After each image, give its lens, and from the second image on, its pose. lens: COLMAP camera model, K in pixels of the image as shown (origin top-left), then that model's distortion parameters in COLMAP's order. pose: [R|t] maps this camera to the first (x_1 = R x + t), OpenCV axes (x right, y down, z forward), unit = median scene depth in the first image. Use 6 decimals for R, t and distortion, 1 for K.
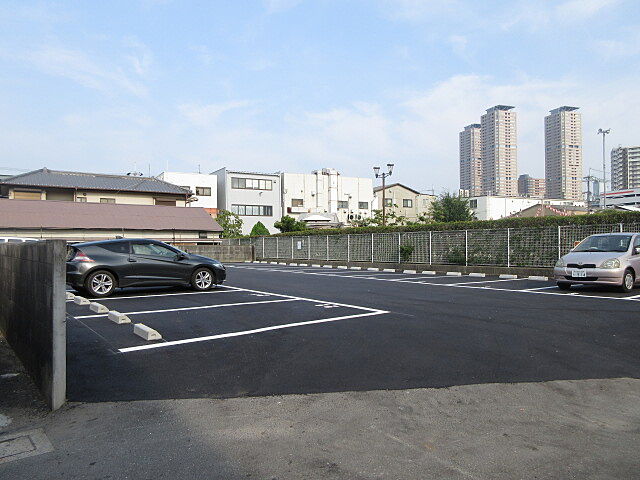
lens RADIAL K [[471.3, 0, 320.0], [0, 471.3, 240.0], [0, 0, 1]] dist [0.000524, 0.003119]
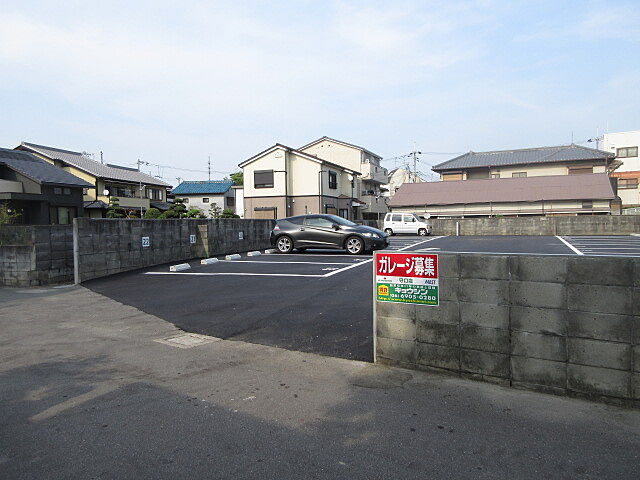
lens RADIAL K [[471.3, 0, 320.0], [0, 471.3, 240.0], [0, 0, 1]] dist [0.000524, 0.003119]
pose [[0.502077, 0.025692, -0.864441, 0.273360], [0.026476, 0.998633, 0.045058, 0.003246], [0.864418, -0.045510, 0.500711, 0.099963]]
